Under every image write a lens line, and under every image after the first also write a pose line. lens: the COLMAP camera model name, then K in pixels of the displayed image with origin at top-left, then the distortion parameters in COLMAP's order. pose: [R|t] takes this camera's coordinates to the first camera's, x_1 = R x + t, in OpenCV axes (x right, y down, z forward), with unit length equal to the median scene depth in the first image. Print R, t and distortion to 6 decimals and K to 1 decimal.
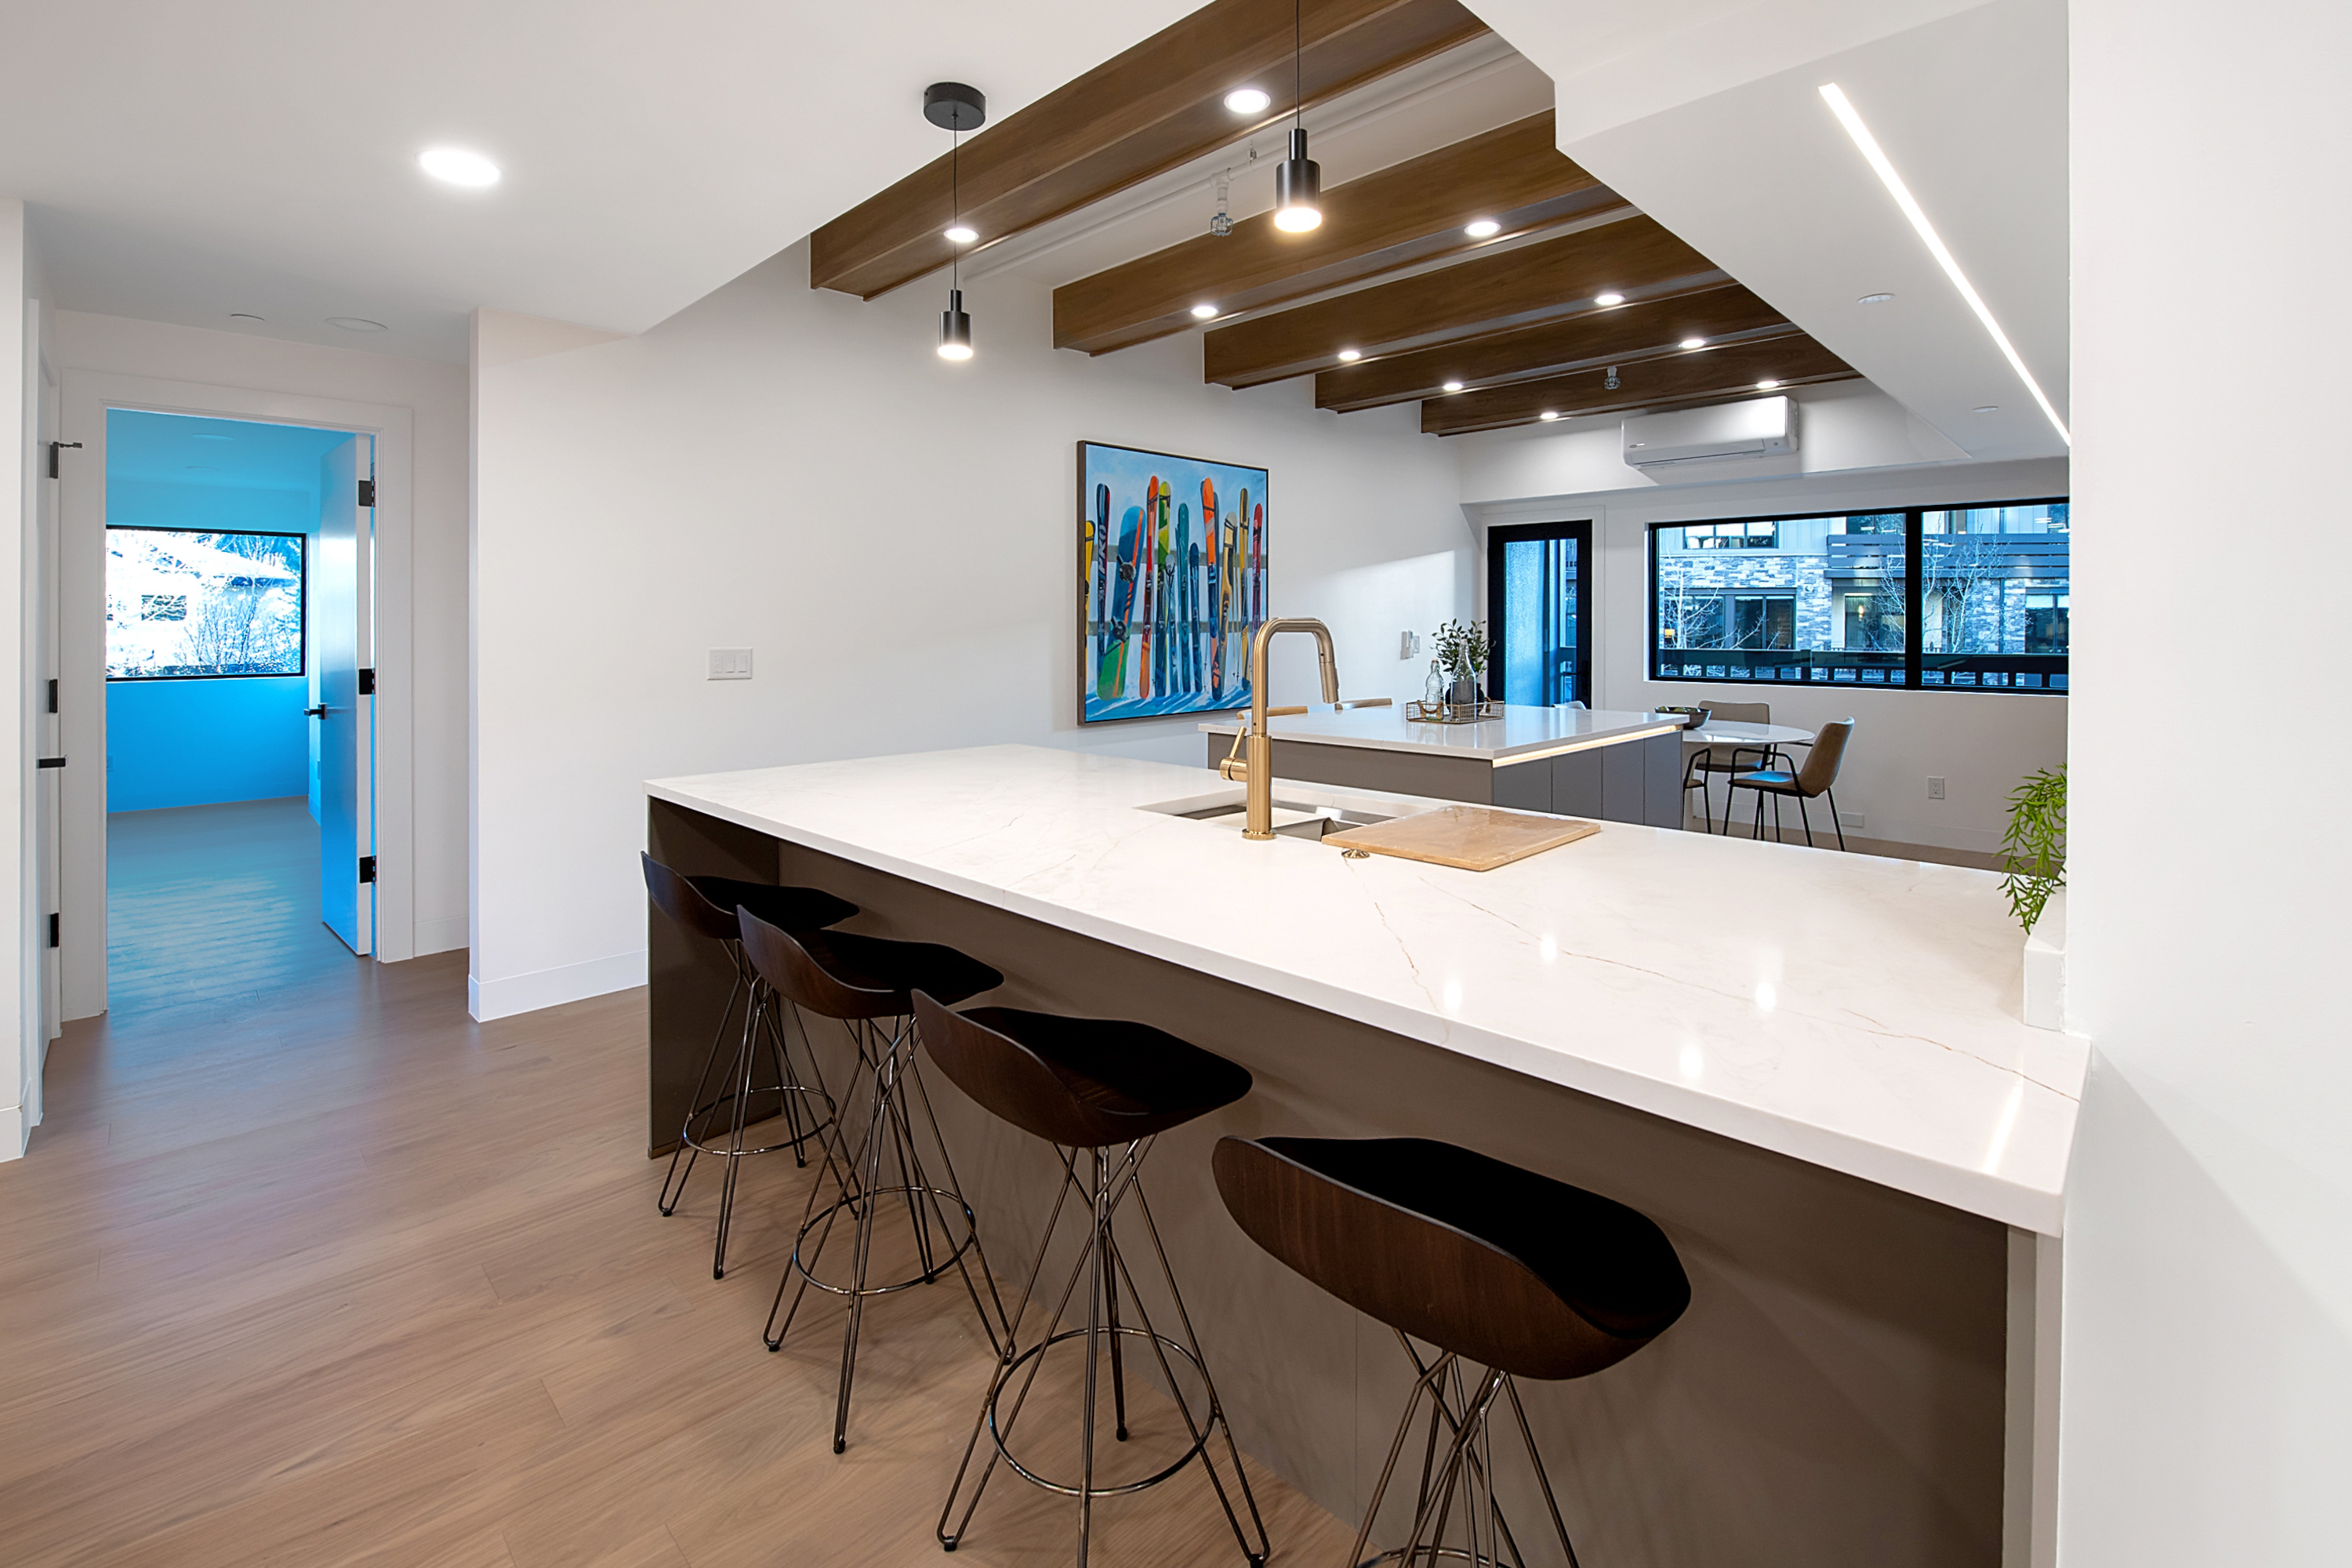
lens RADIAL K [[1029.5, 0, 1176.2], [0, 1029.5, 629.3], [0, 0, 1]] dist [-0.013572, -0.000264]
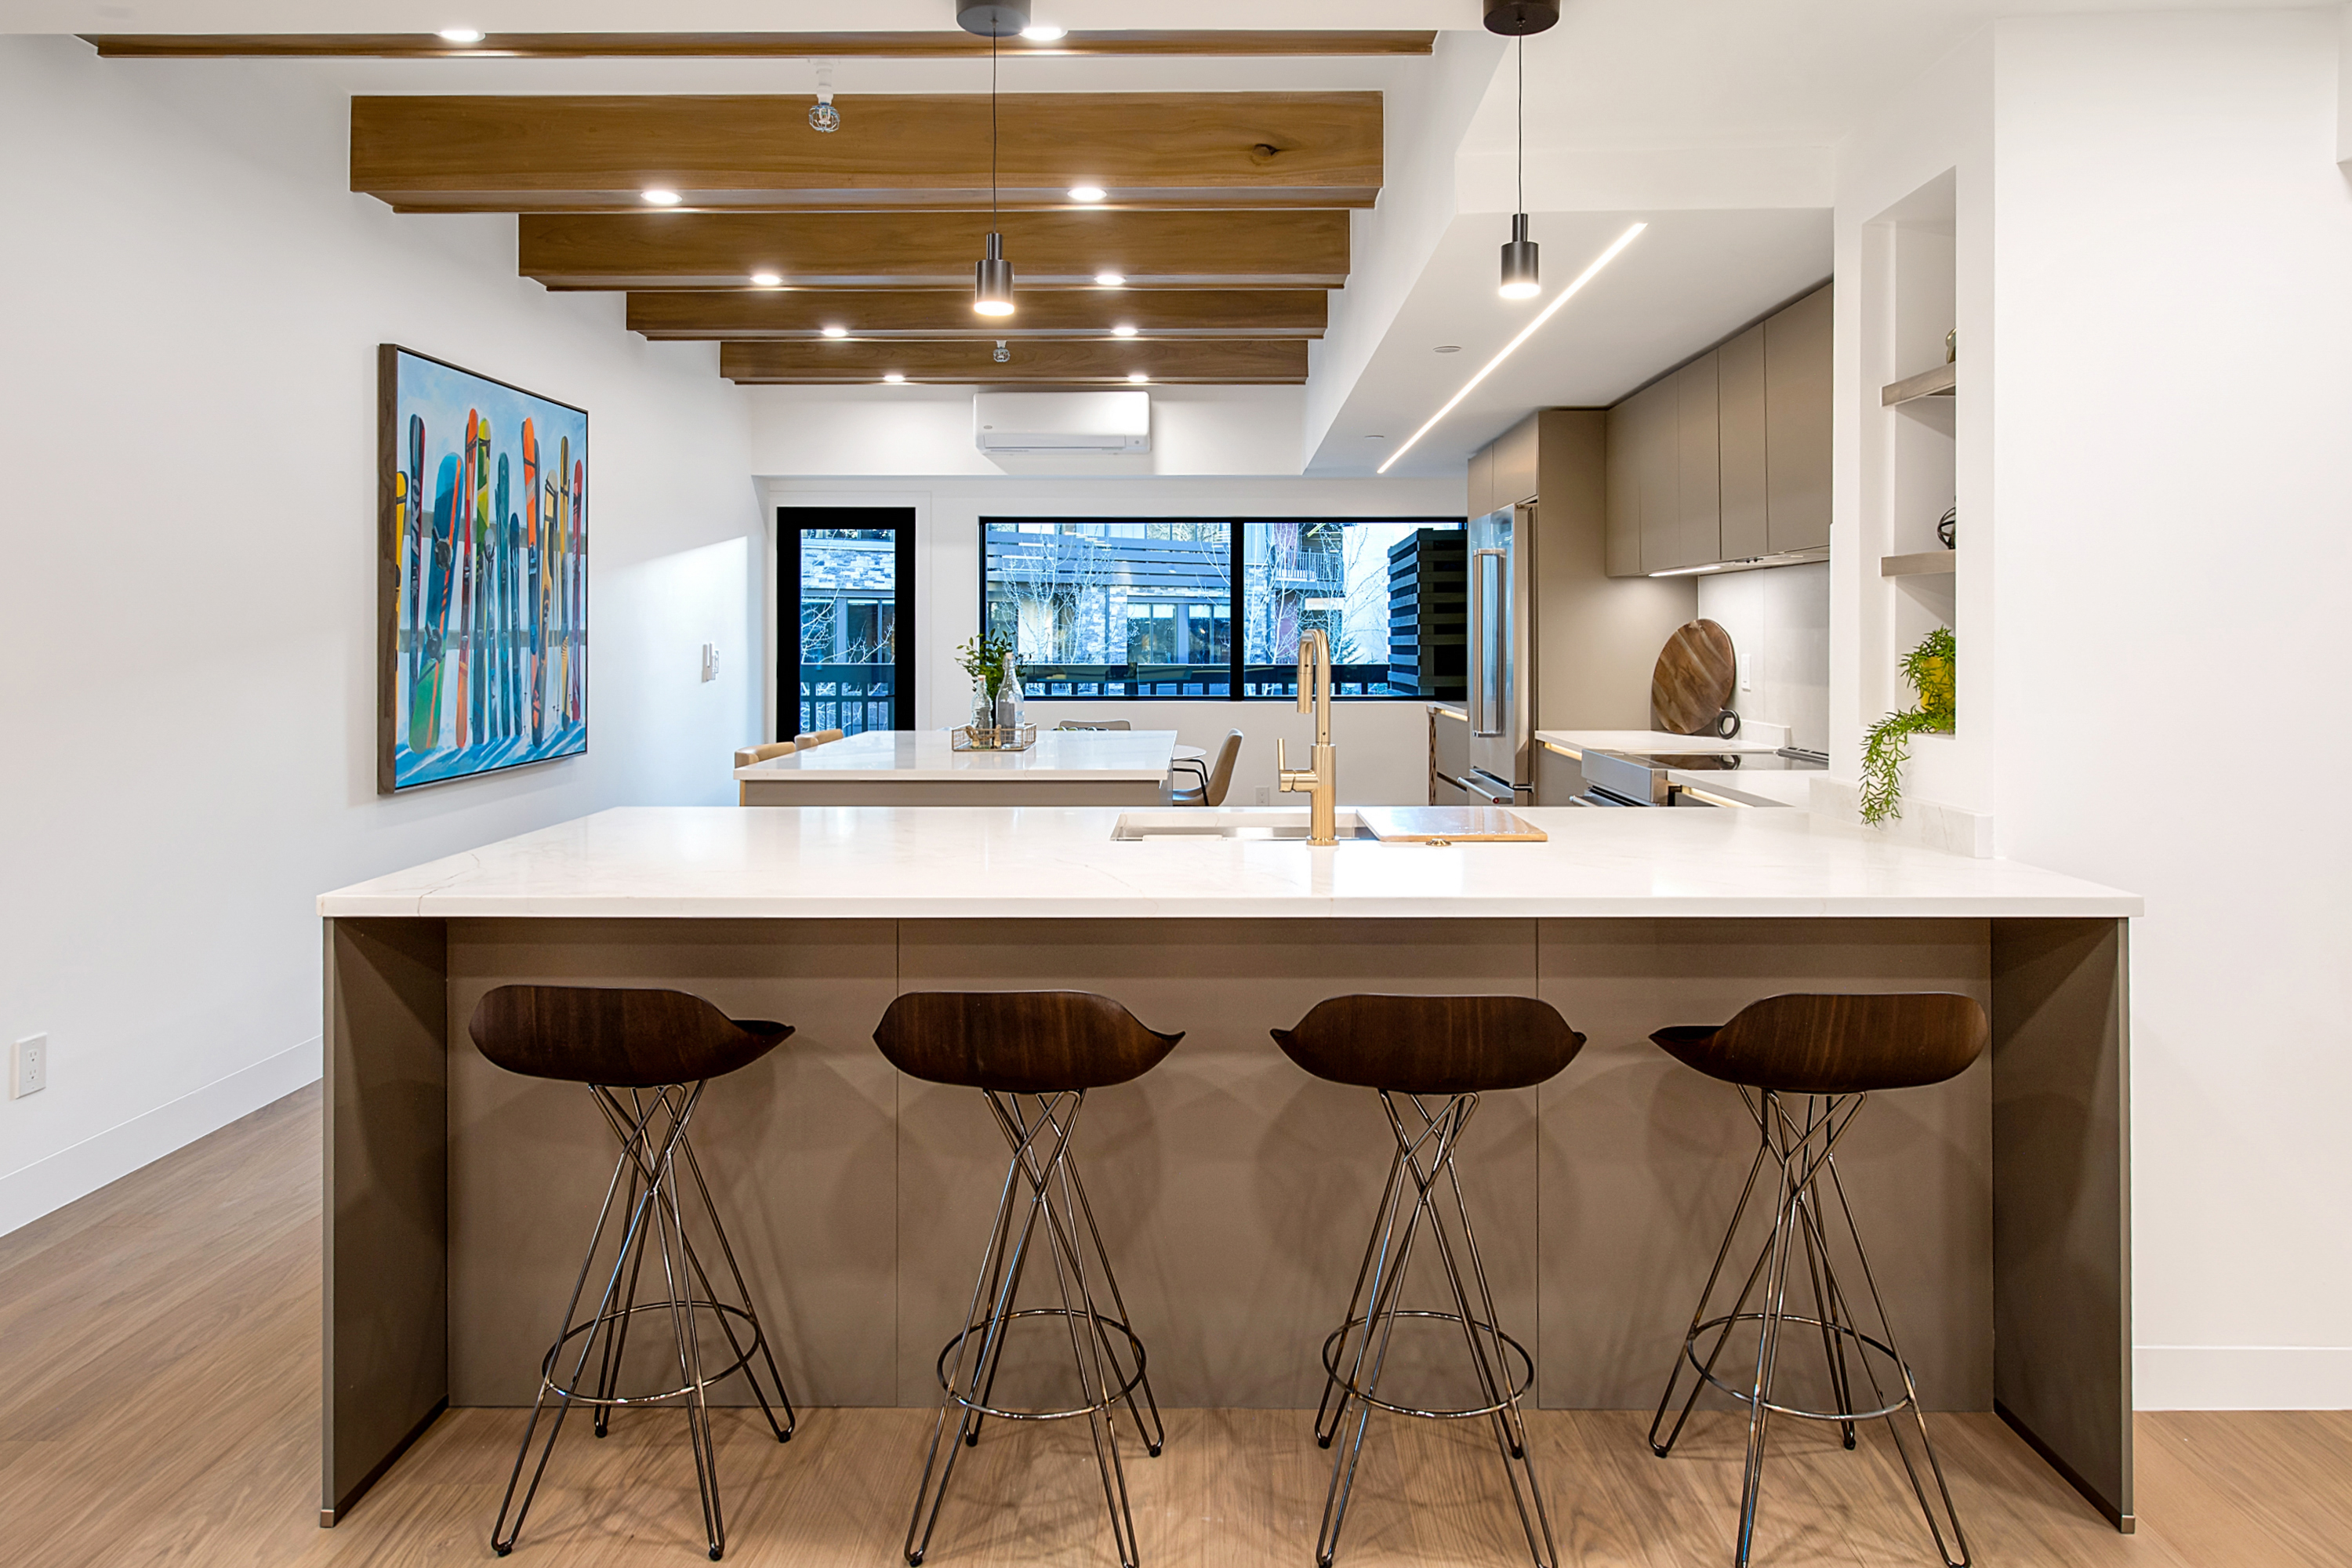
lens RADIAL K [[1448.3, 0, 1183.0], [0, 1448.3, 634.2], [0, 0, 1]] dist [0.000835, -0.000227]
pose [[0.725987, 0.001756, 0.687706, -0.307036], [0.001662, 0.999989, -0.004307, -0.000164], [-0.687706, 0.004270, 0.725976, 0.015642]]
